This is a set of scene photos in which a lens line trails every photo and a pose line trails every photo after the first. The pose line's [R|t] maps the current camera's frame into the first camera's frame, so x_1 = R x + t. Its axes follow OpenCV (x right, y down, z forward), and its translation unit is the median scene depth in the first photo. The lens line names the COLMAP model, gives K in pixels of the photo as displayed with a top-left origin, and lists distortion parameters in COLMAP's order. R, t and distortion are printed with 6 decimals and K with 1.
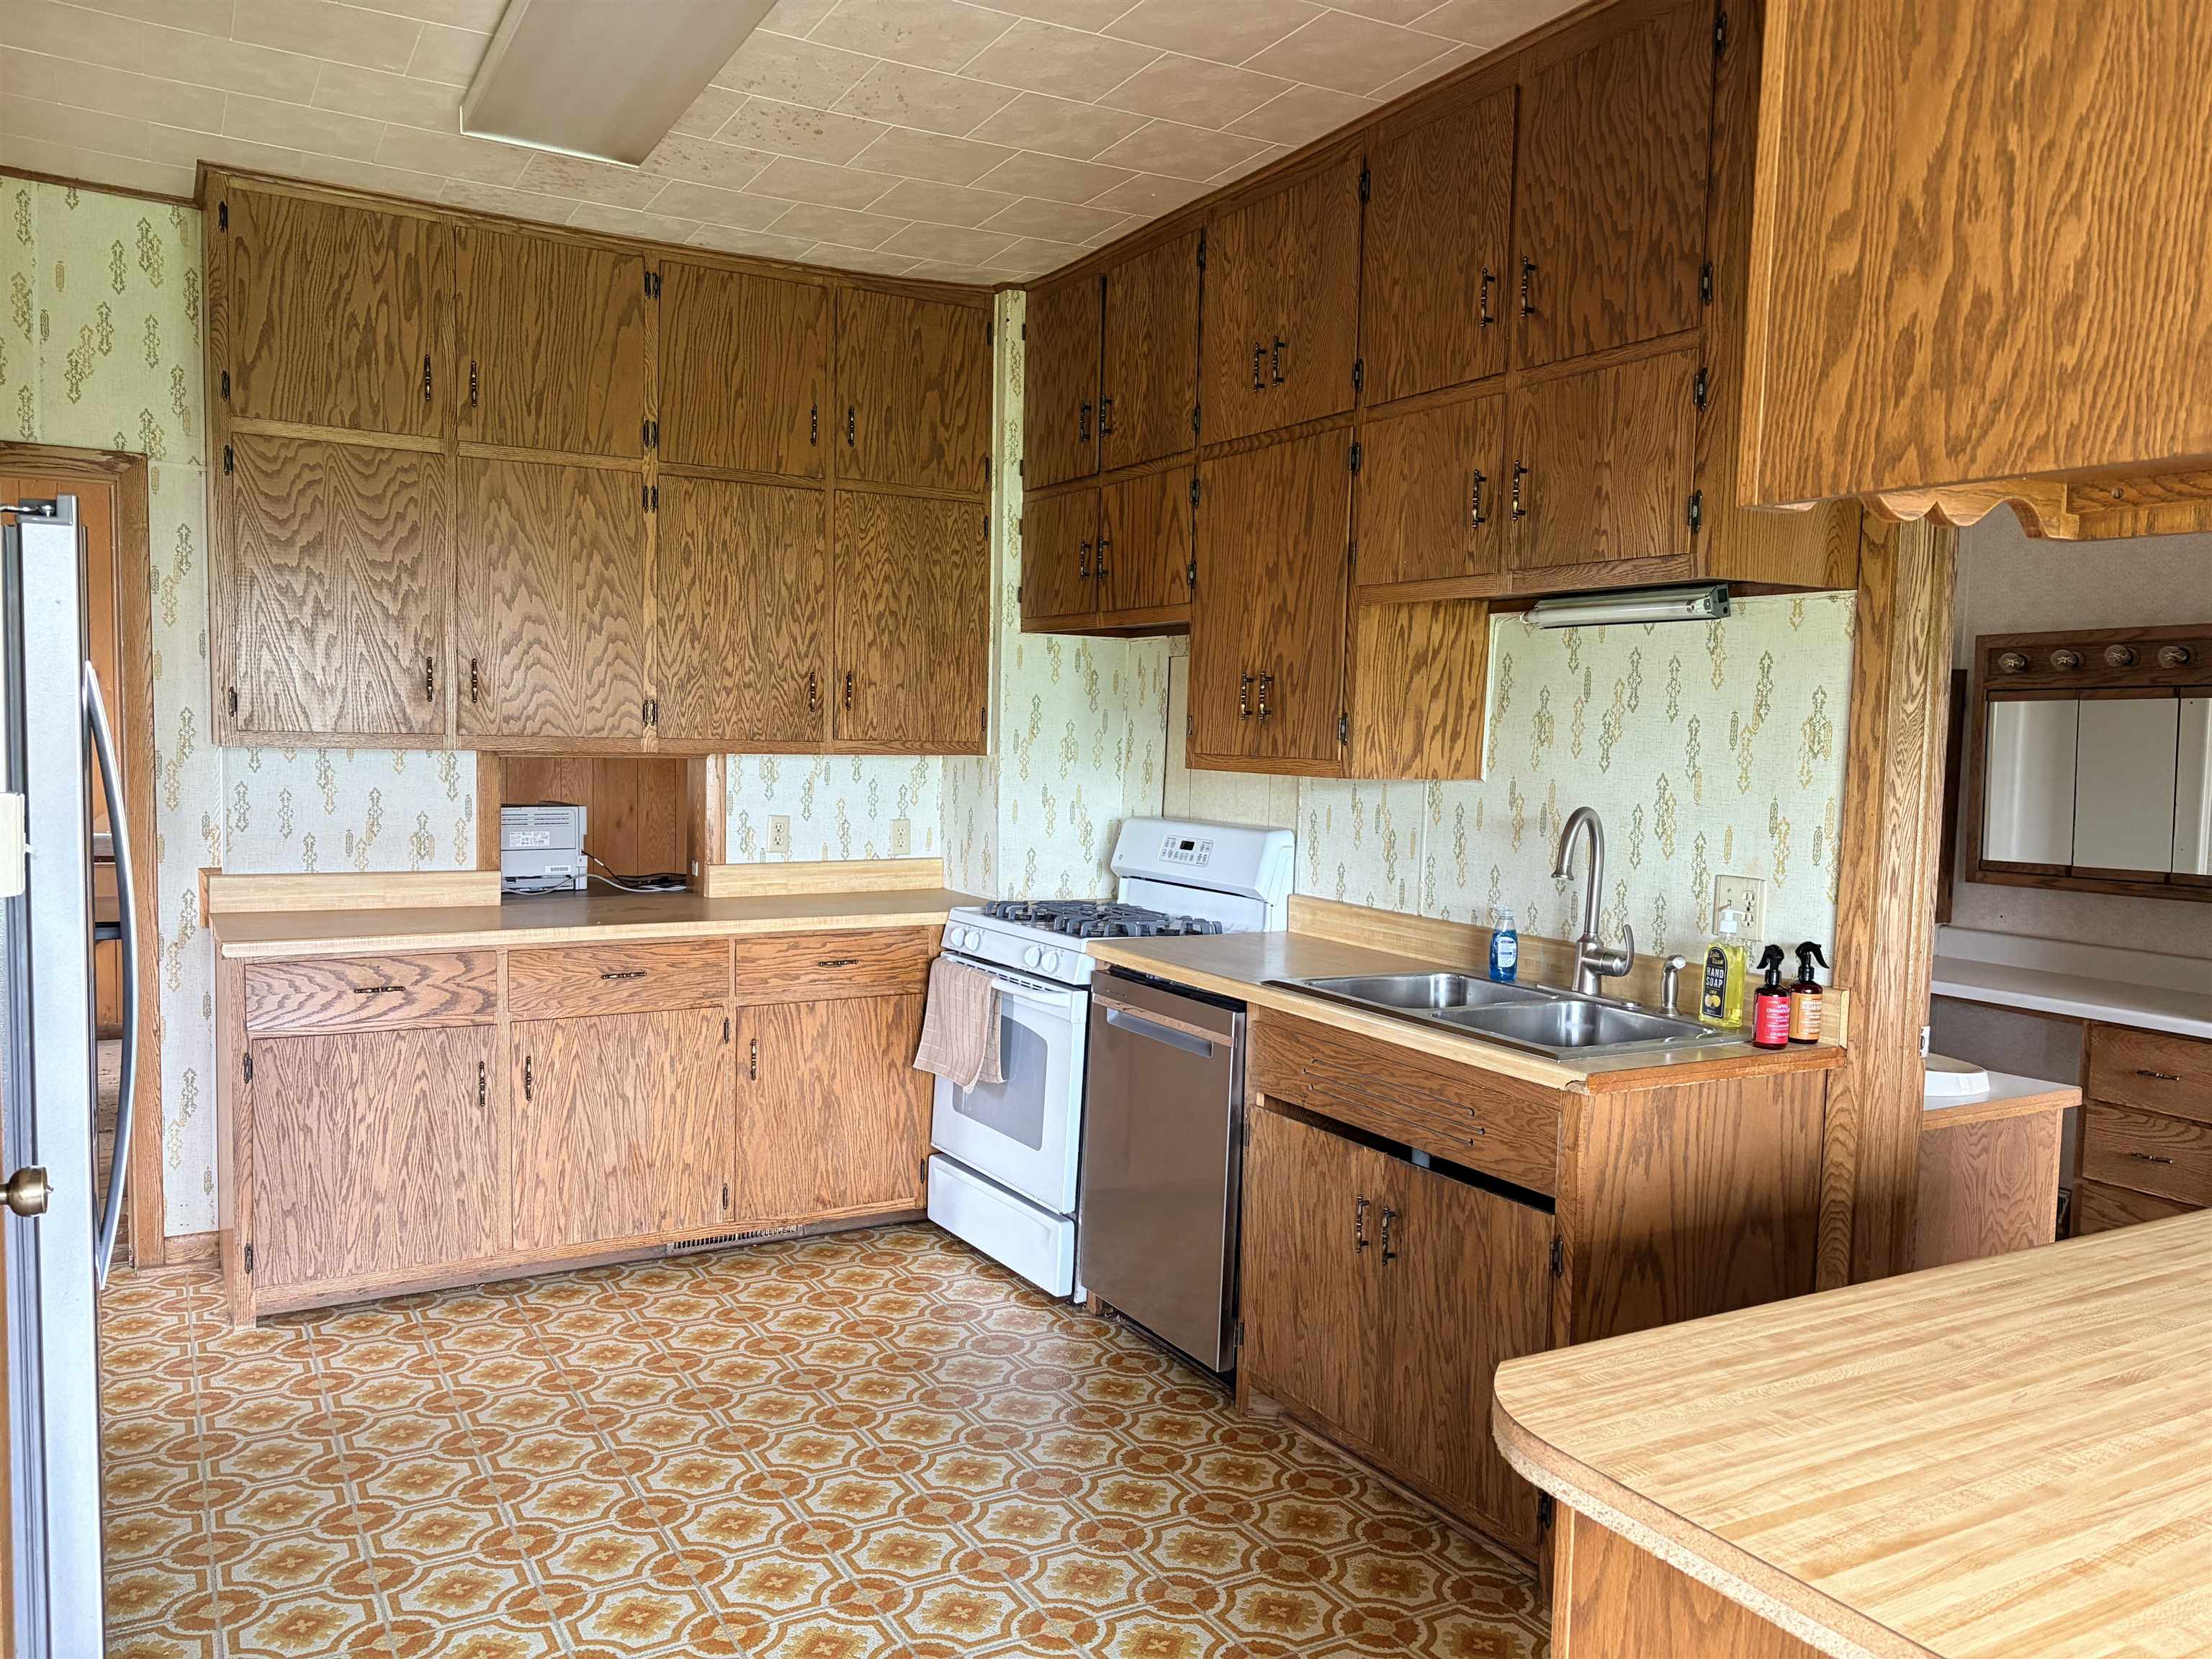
lens RADIAL K [[1665.0, 0, 1106.0], [0, 1665.0, 829.5], [0, 0, 1]] dist [0.039083, -0.035044]
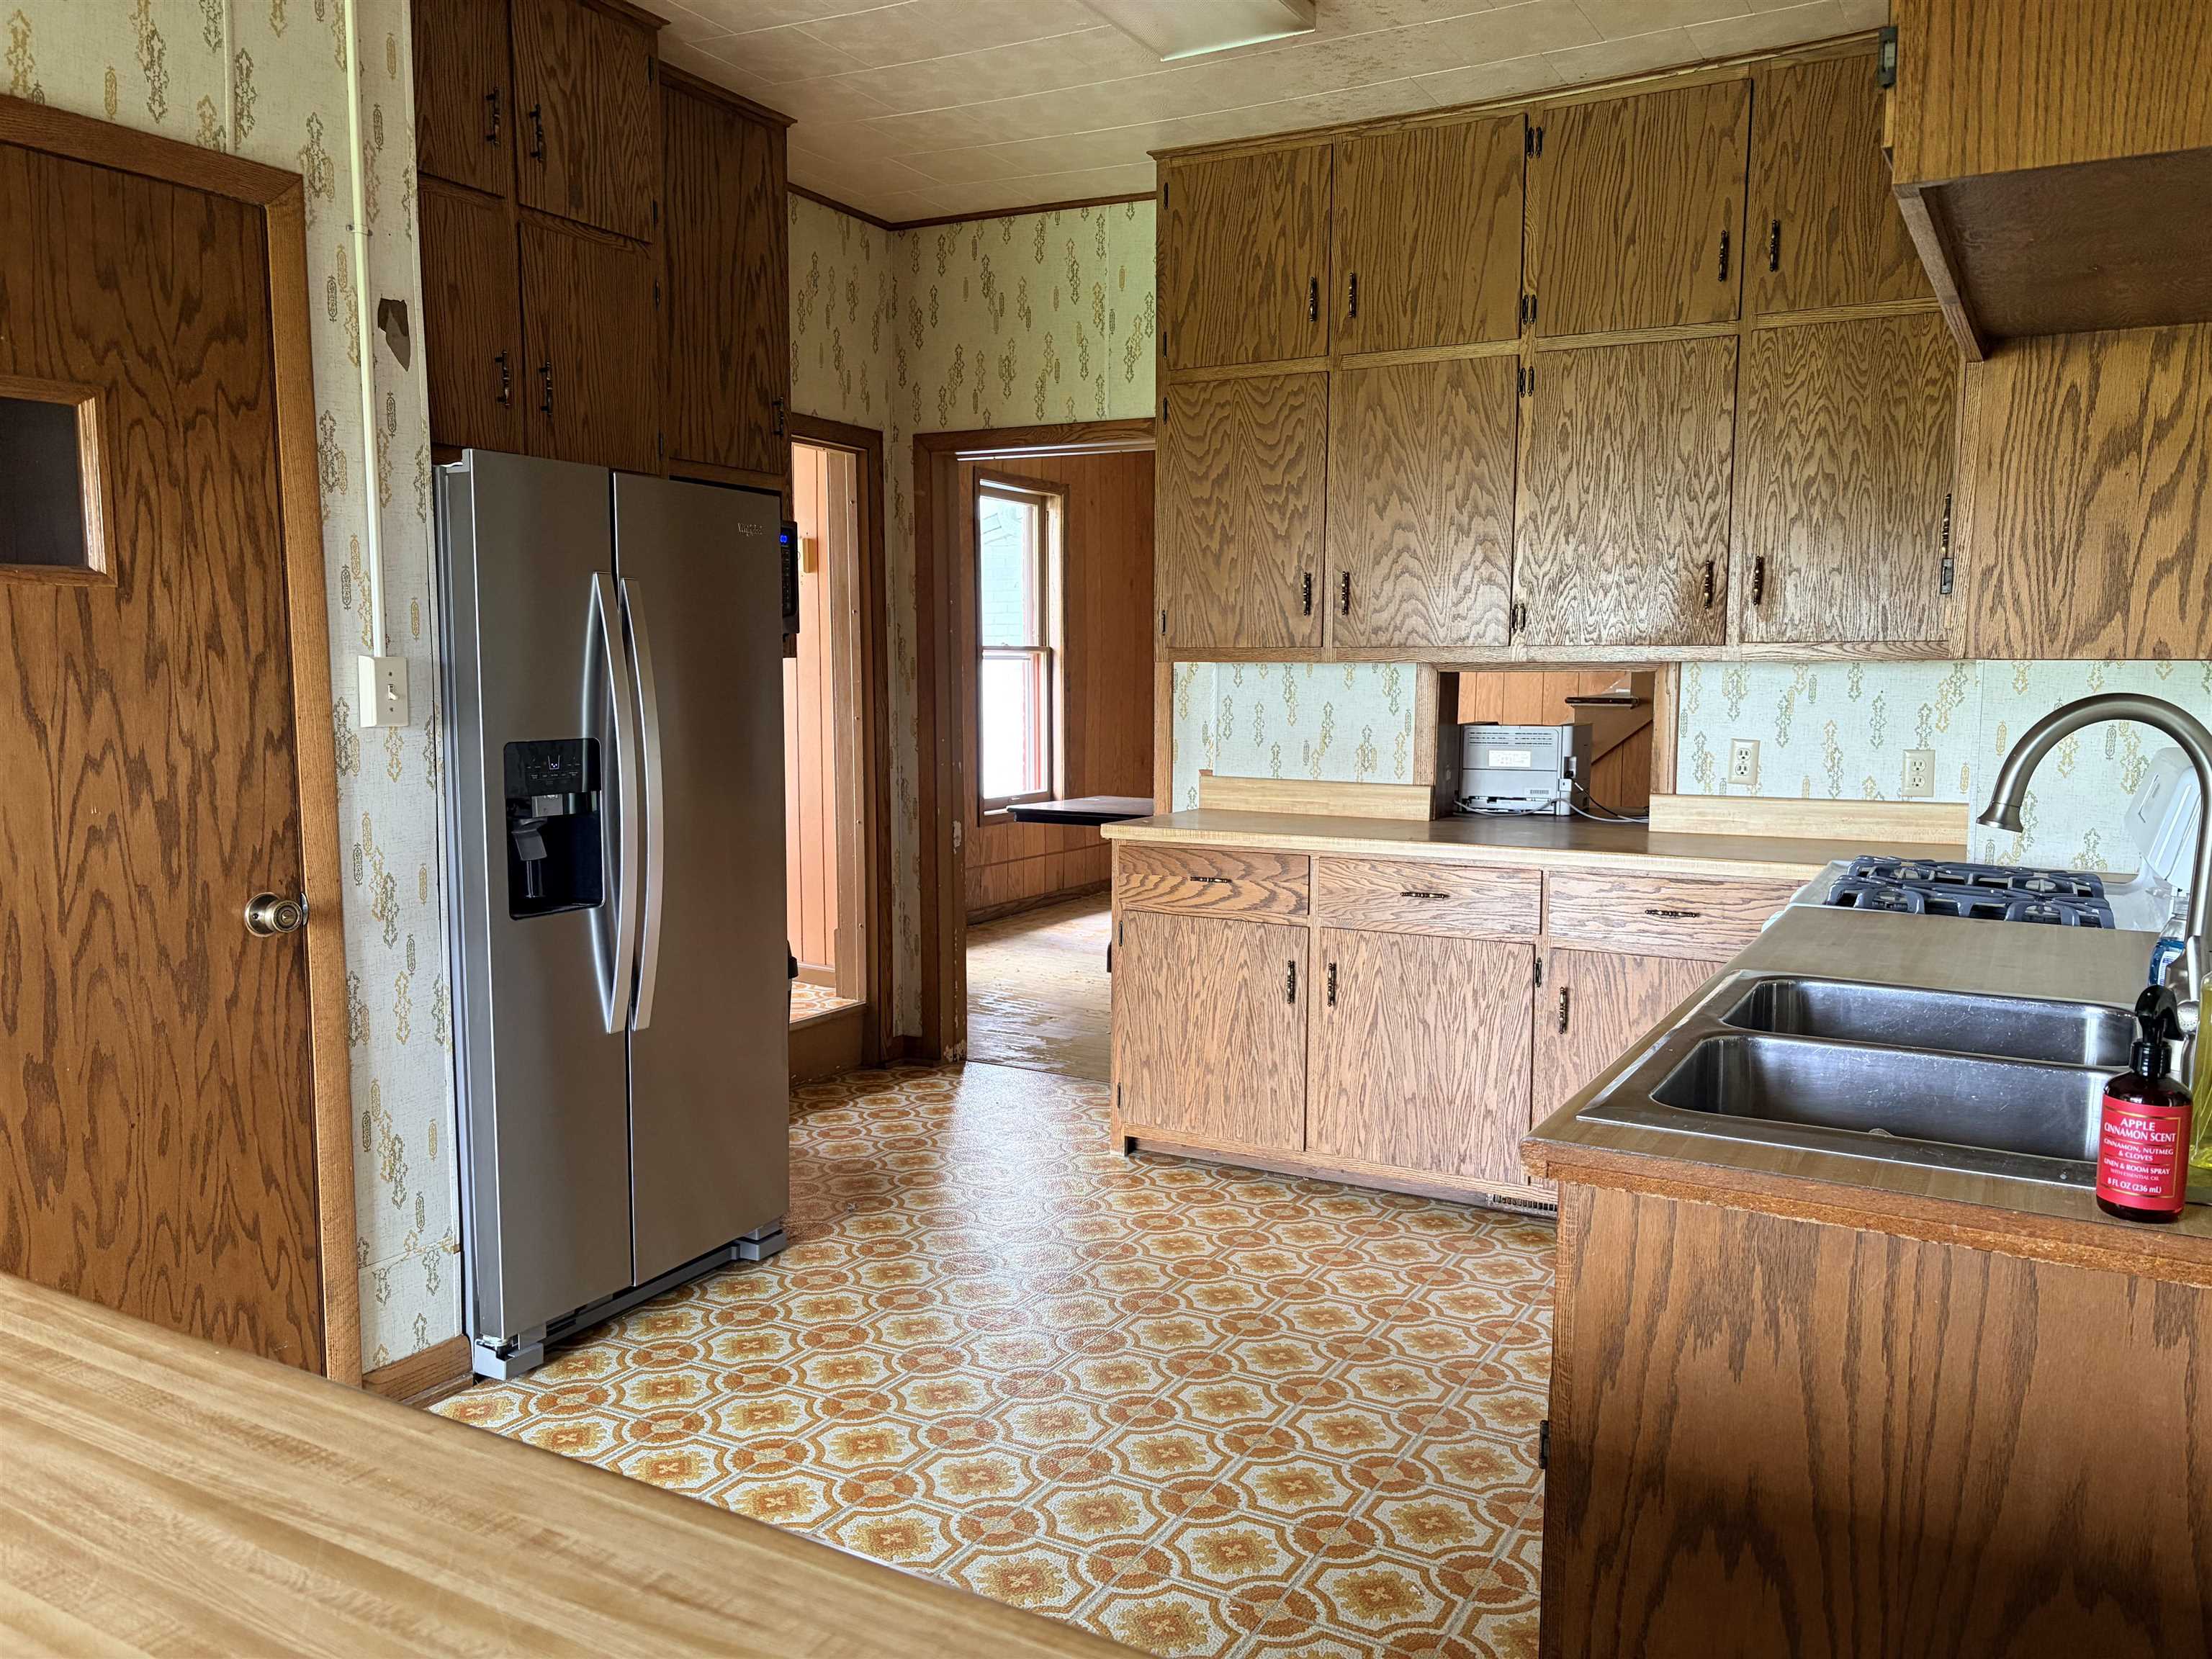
lens RADIAL K [[1653.4, 0, 1099.4], [0, 1653.4, 822.9], [0, 0, 1]] dist [0.074128, -0.100652]
pose [[0.513298, 0.061956, -0.855971, 0.424791], [-0.047112, 0.997921, 0.043979, 0.013790], [0.856917, 0.017752, 0.515149, 0.359355]]
